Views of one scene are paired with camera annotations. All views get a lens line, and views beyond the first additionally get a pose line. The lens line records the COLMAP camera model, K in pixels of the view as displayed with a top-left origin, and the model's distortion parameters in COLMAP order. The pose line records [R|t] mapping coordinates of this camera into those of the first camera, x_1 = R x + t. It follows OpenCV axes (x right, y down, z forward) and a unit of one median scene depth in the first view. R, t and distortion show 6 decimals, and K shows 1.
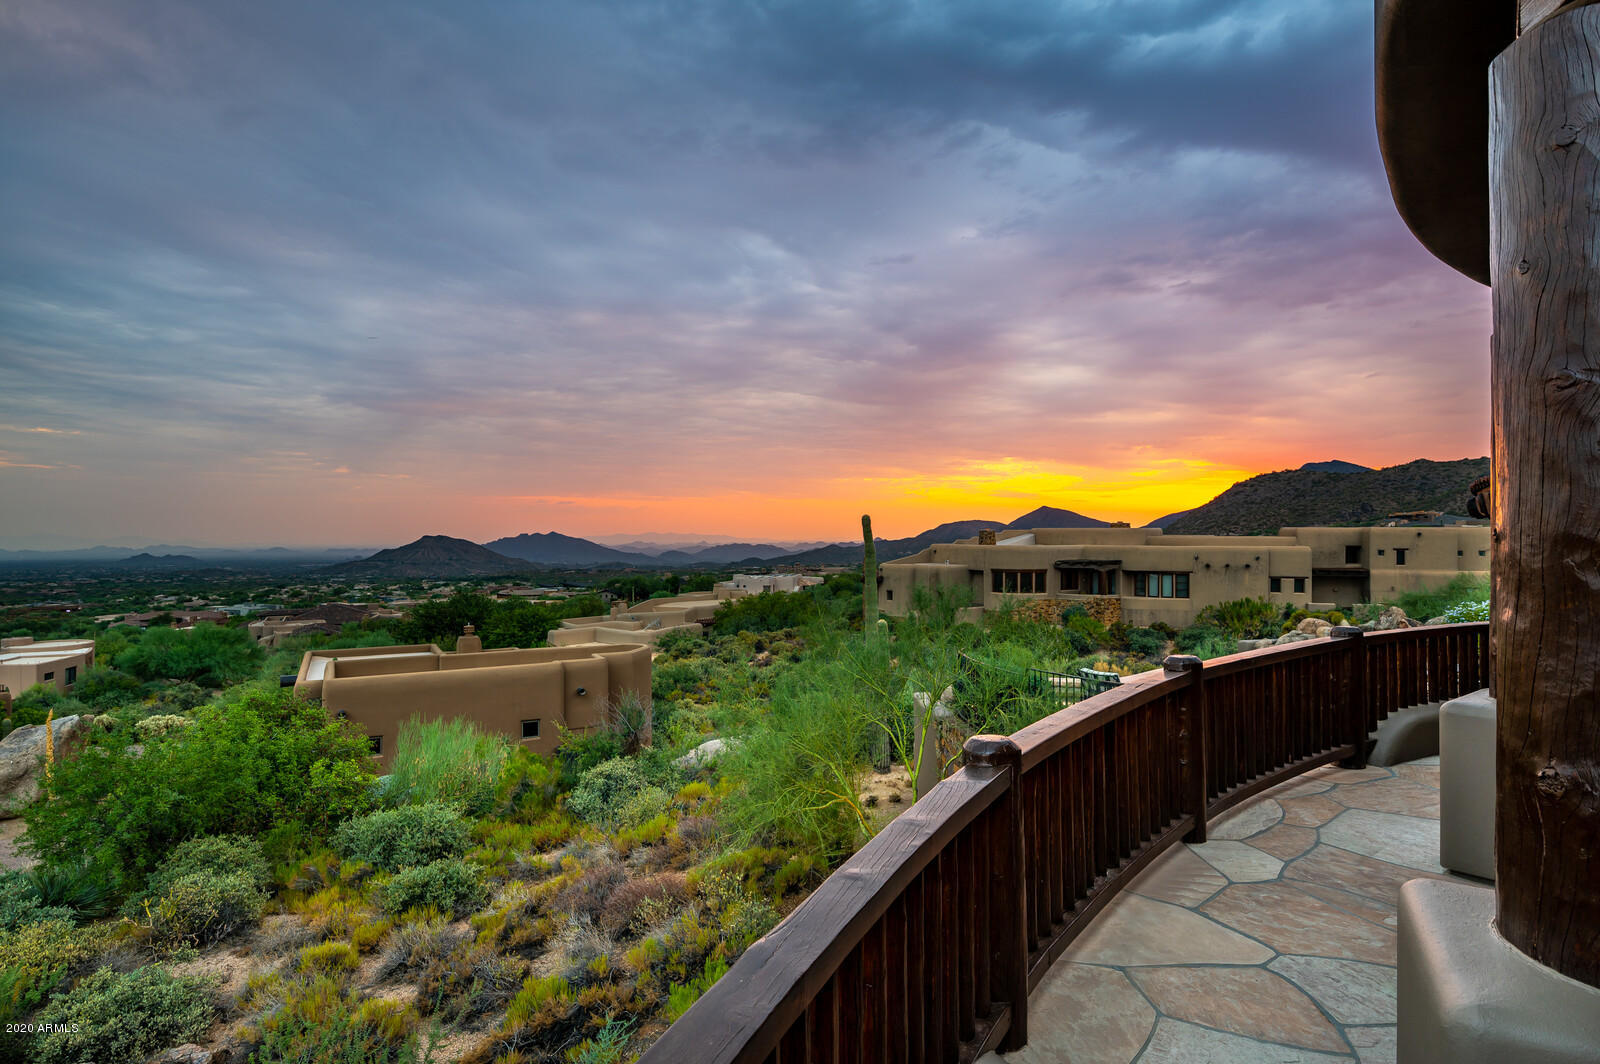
lens RADIAL K [[861.5, 0, 796.7], [0, 861.5, 534.0], [0, 0, 1]] dist [-0.004234, -0.000436]
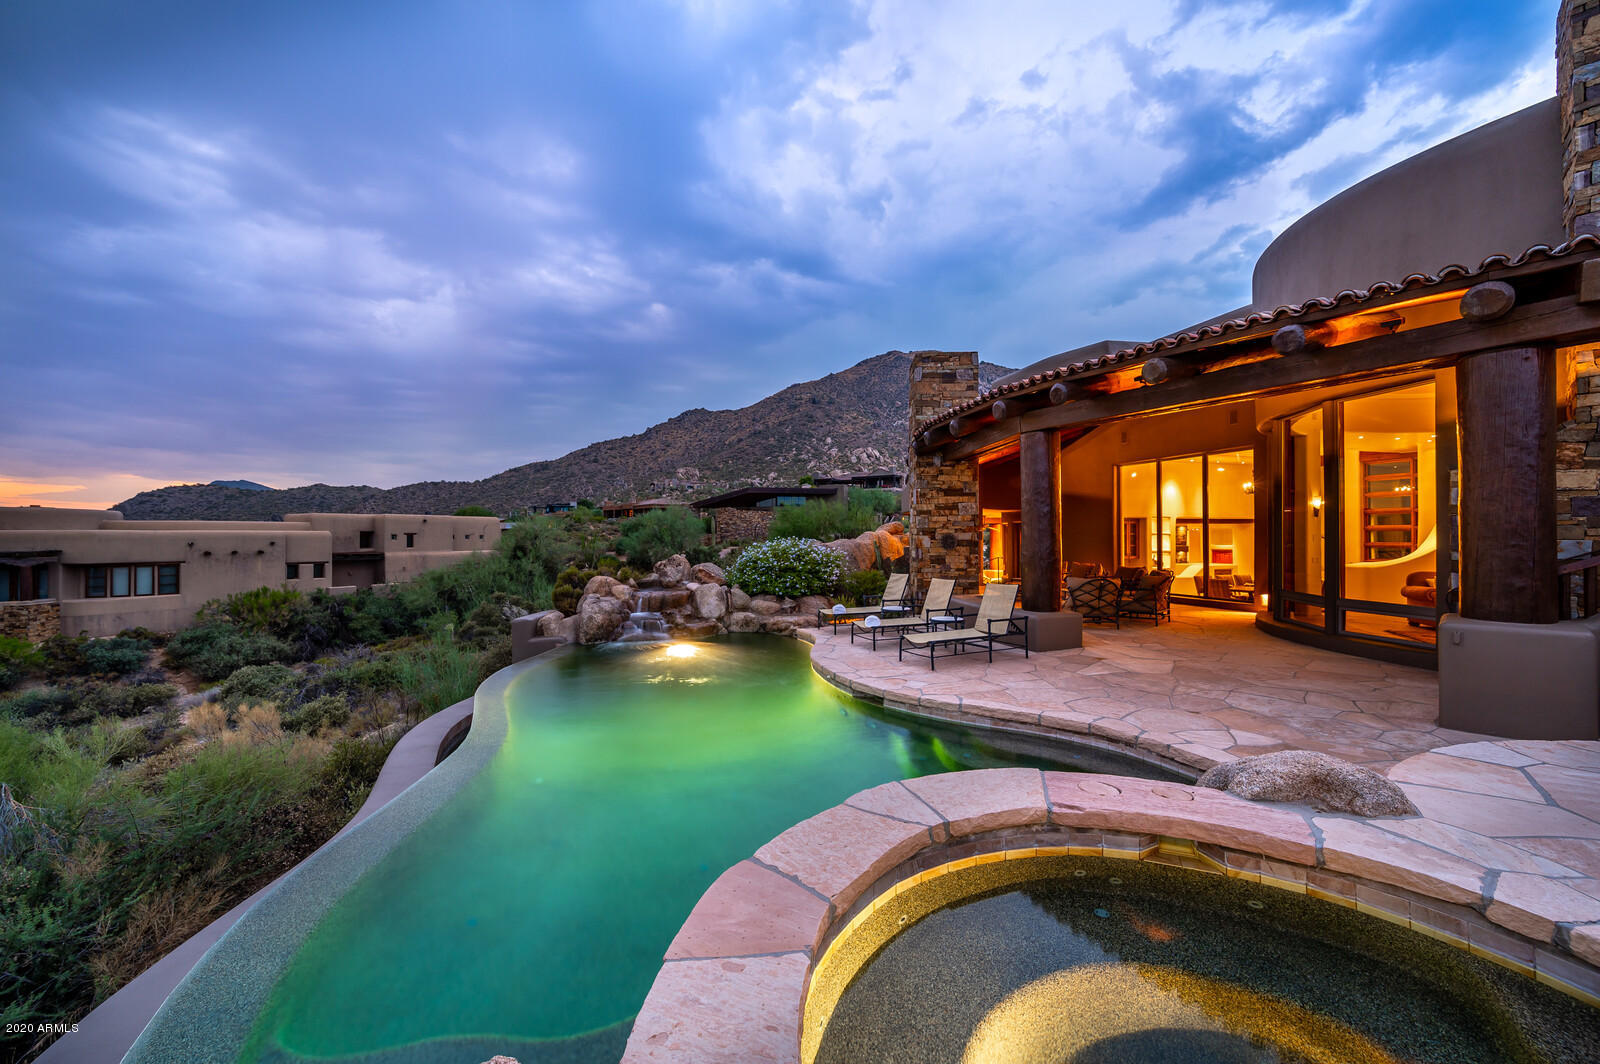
lens RADIAL K [[626.1, 0, 800.2], [0, 626.1, 538.1], [0, 0, 1]] dist [0.001871, 0.000186]
pose [[0.284817, -0.005710, 0.958565, 0.048119], [0.007484, 0.999965, 0.003733, 0.023197], [-0.958553, 0.006111, 0.284850, 0.253997]]
